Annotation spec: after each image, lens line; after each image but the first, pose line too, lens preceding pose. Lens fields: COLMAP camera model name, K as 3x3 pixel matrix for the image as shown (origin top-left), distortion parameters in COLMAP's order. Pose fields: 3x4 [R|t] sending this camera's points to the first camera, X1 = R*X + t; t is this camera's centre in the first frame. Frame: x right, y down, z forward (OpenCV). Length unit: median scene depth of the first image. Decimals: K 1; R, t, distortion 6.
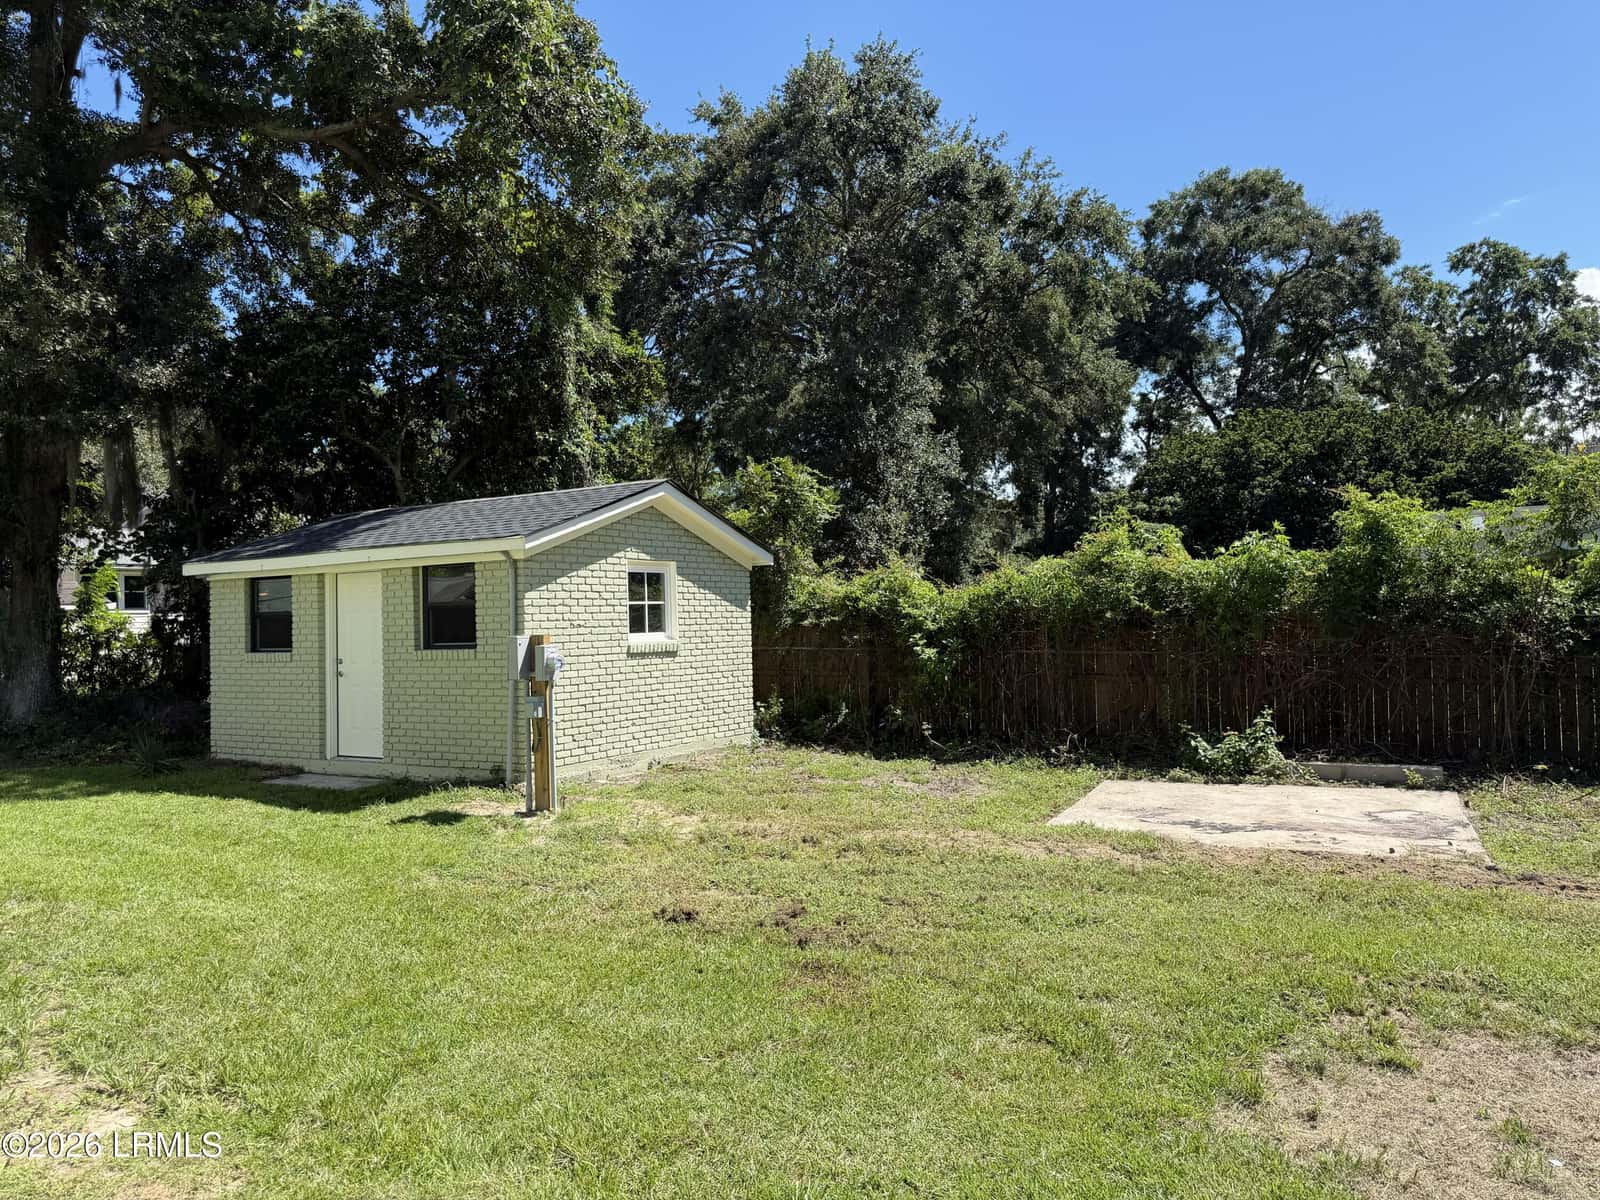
lens RADIAL K [[1068.0, 0, 800.0], [0, 1068.0, 600.0], [0, 0, 1]] dist [-0.005812, -0.004761]
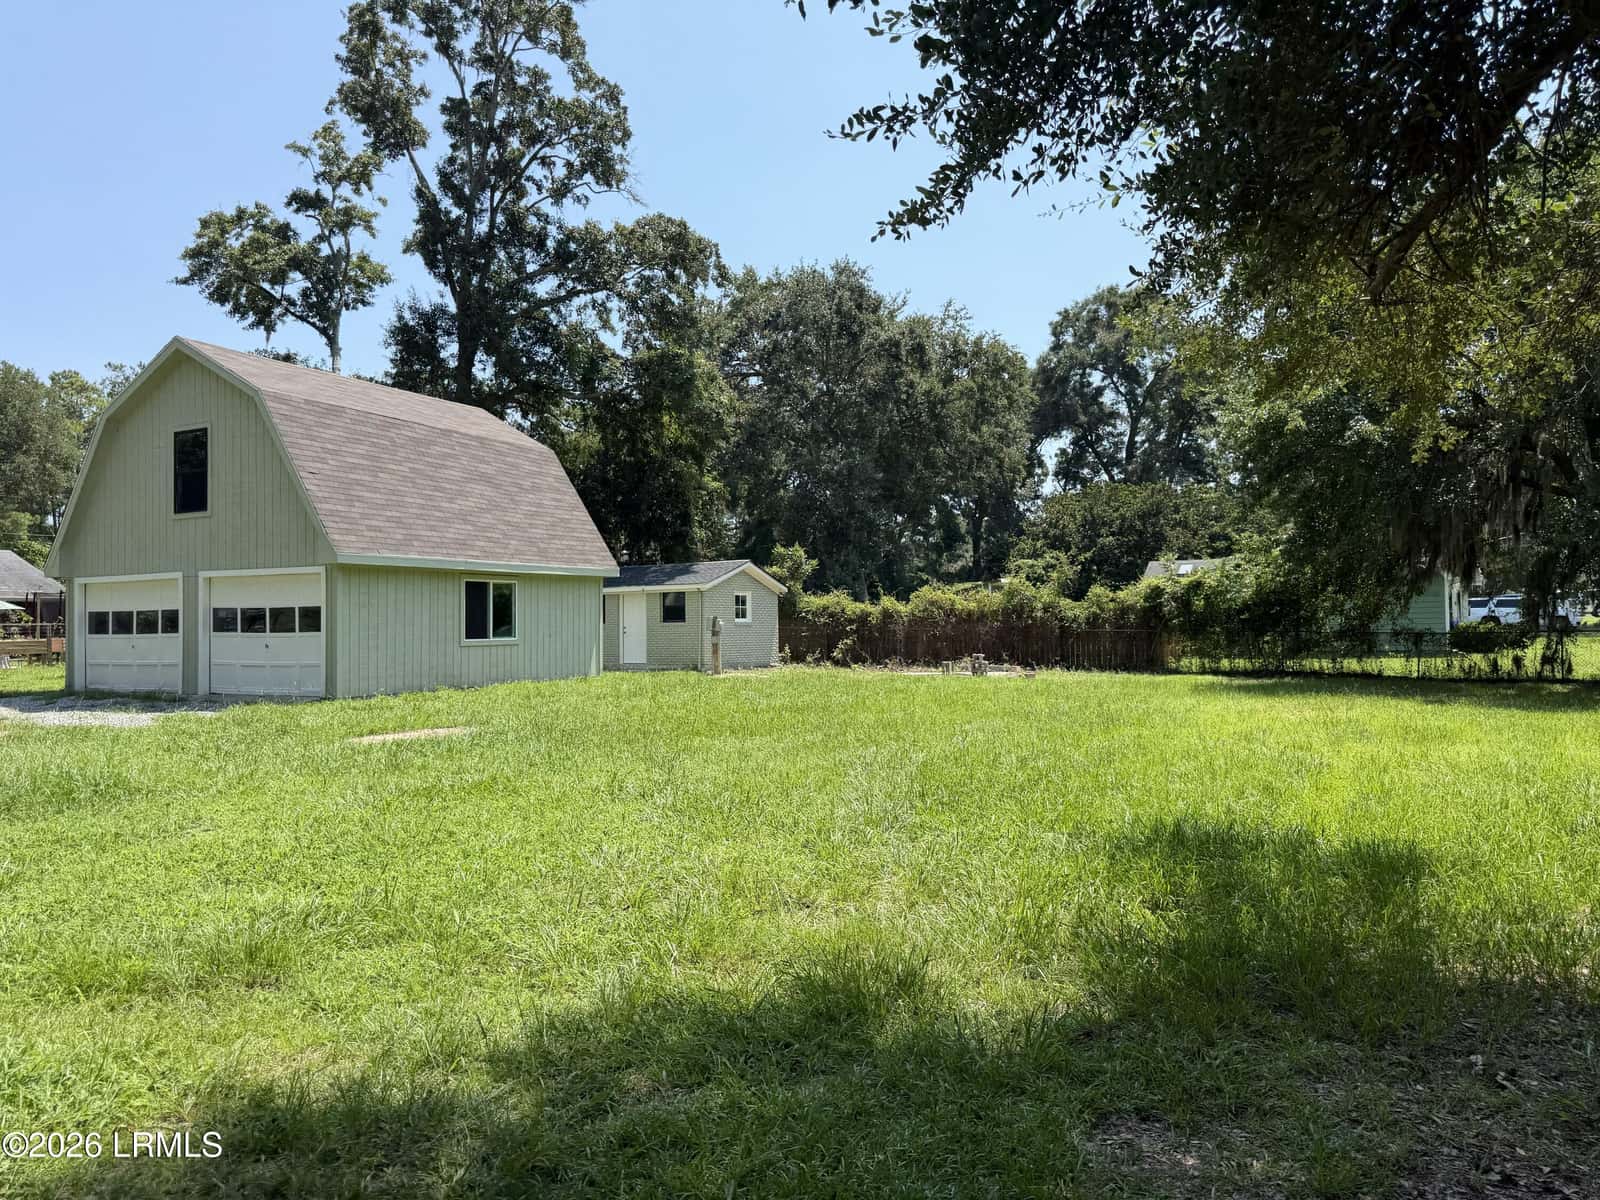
lens RADIAL K [[1068.0, 0, 800.0], [0, 1068.0, 600.0], [0, 0, 1]] dist [-0.005812, -0.004761]
pose [[0.999692, 0.015463, 0.019431, -0.047429], [-0.015272, 0.999834, -0.009954, 0.009507], [-0.019582, 0.009654, 0.999762, -1.581067]]
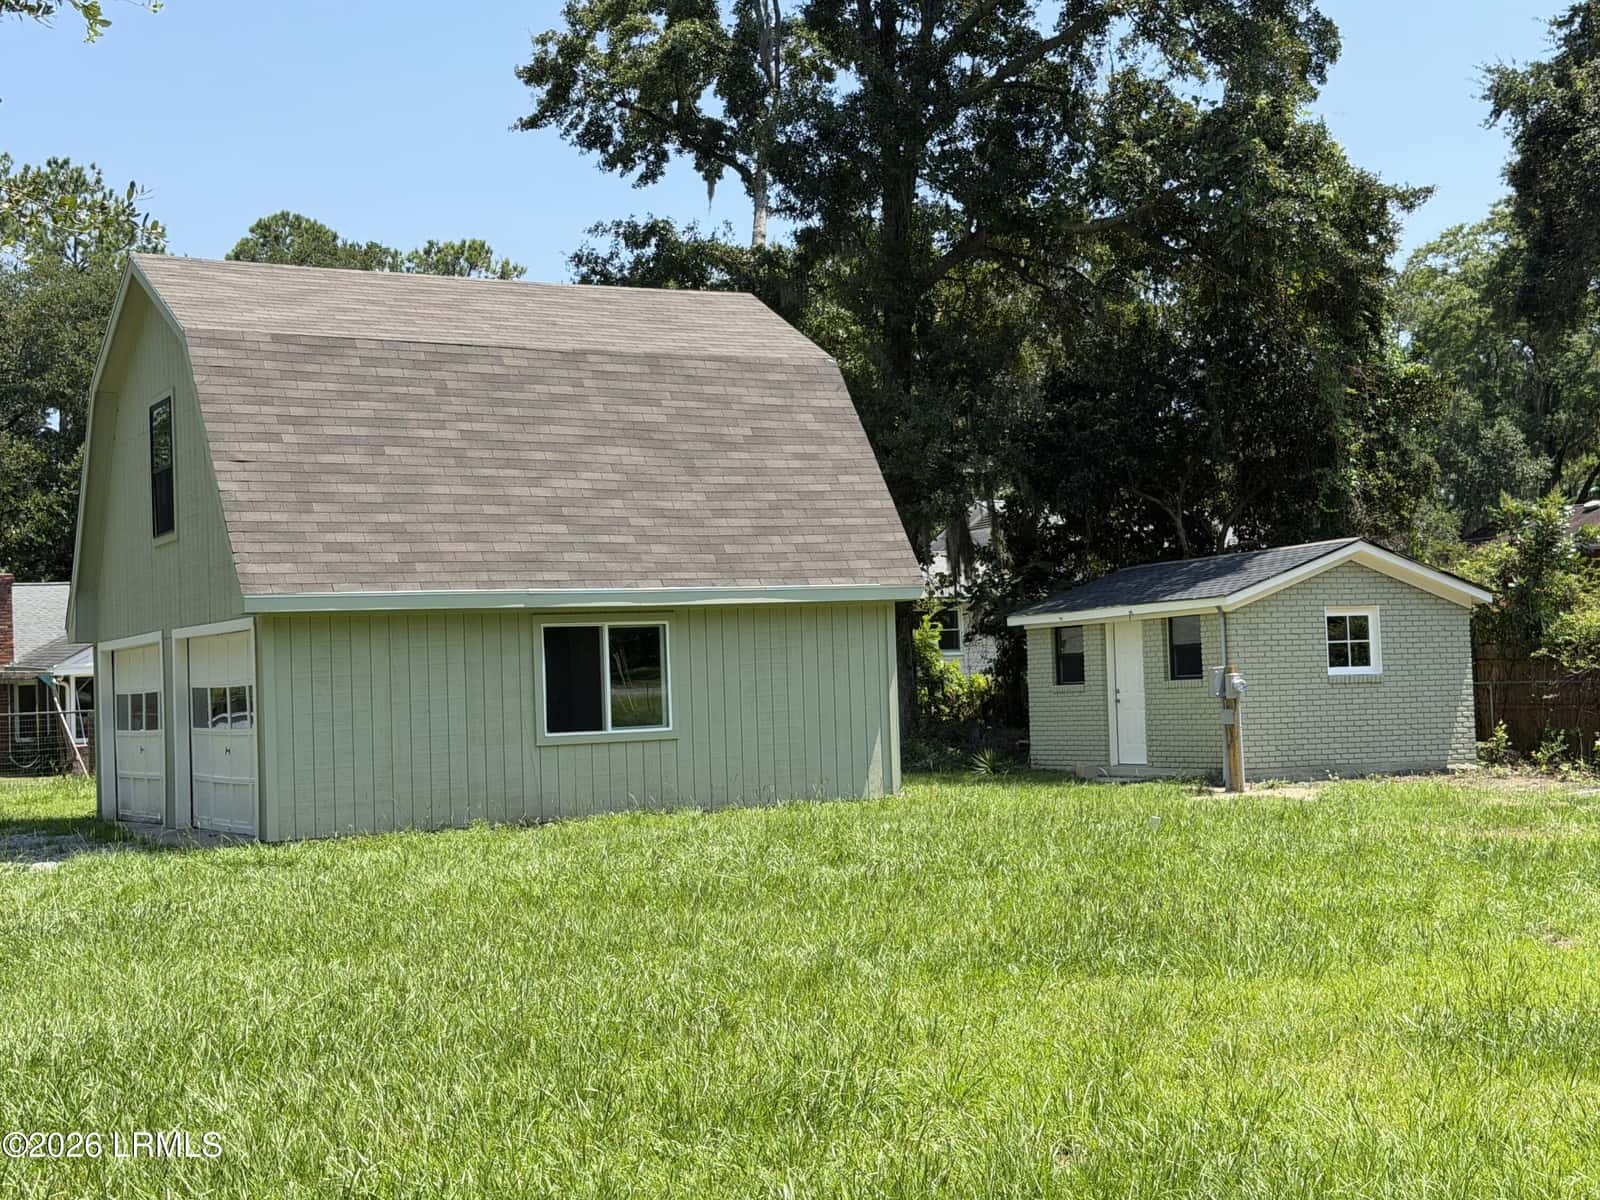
lens RADIAL K [[2114.6, 0, 796.2], [0, 2114.6, 680.6], [0, 0, 1]] dist [0.054684, 0.000159]
pose [[0.816968, -0.004724, -0.576663, 0.699957], [0.021573, 0.999517, 0.022375, -0.019651], [0.576279, -0.030720, 0.816675, -1.262862]]
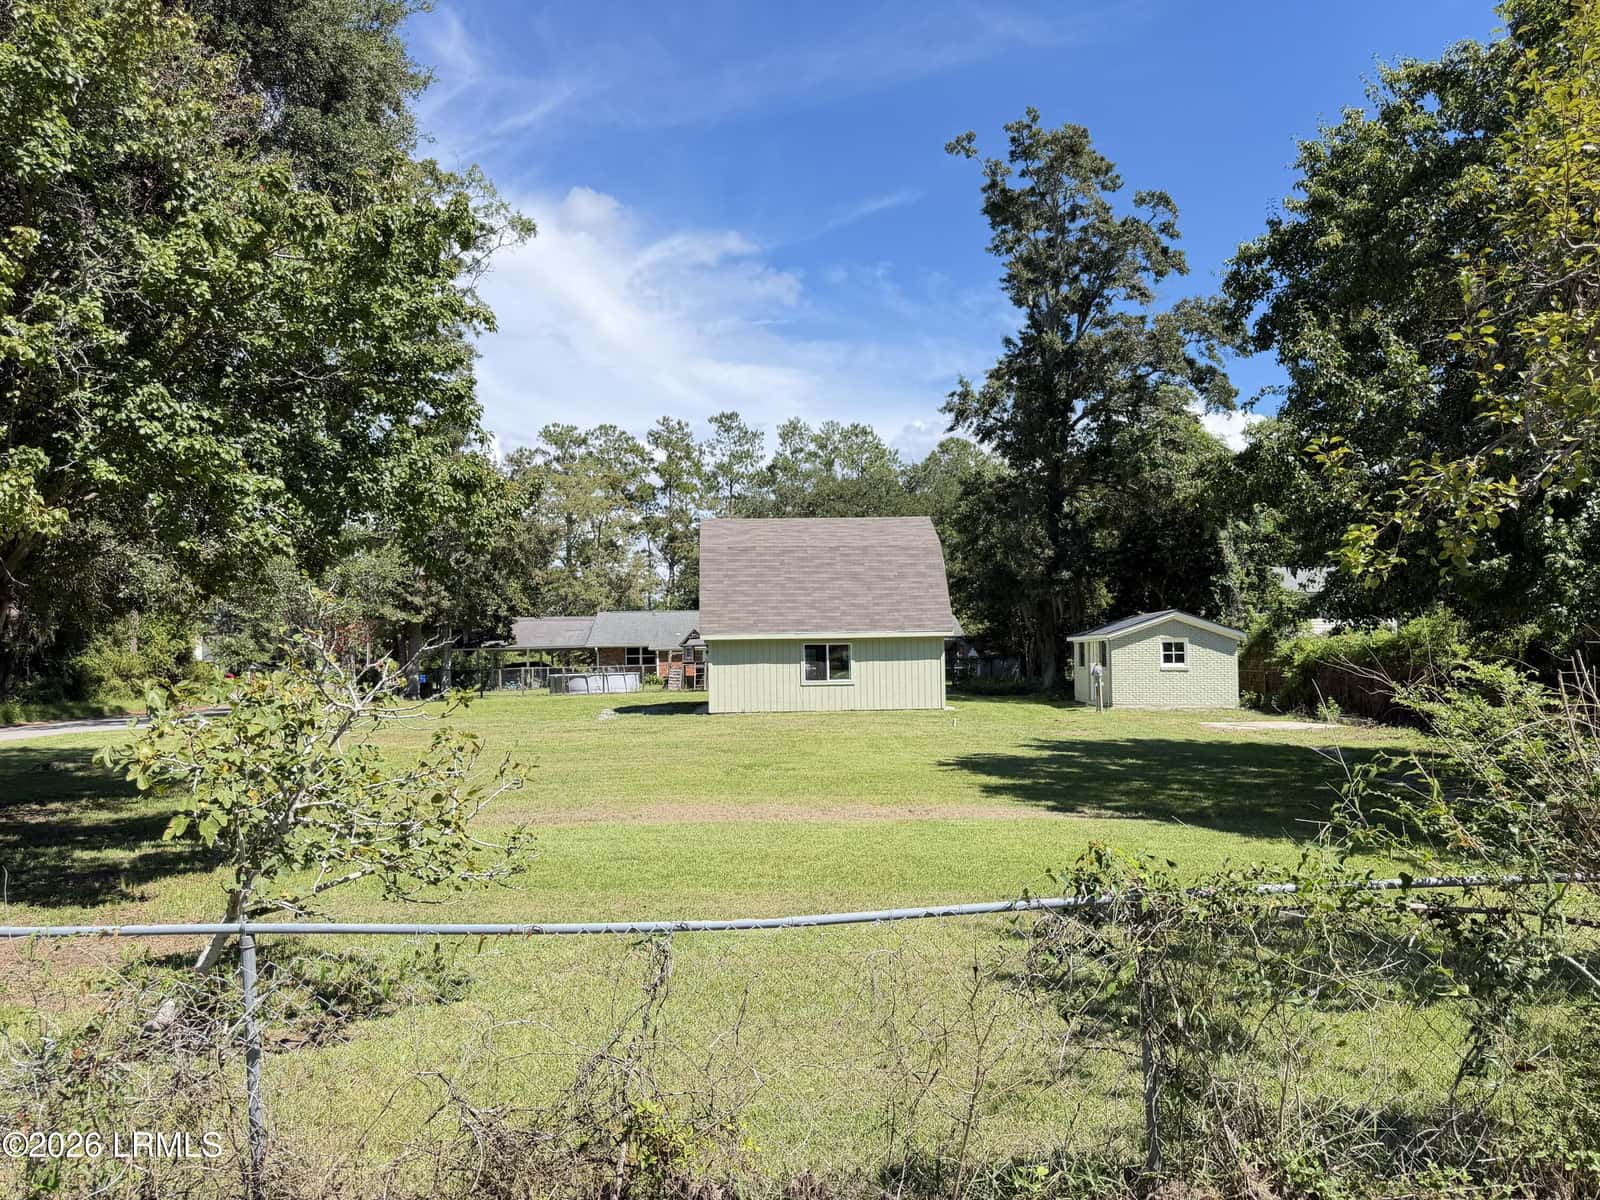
lens RADIAL K [[1068.0, 0, 800.0], [0, 1068.0, 600.0], [0, 0, 1]] dist [-0.005812, -0.004761]
pose [[0.483907, -0.025930, -0.874735, 1.827151], [0.009013, 0.999656, -0.024648, -0.075265], [0.875073, 0.004043, 0.483974, -1.231824]]
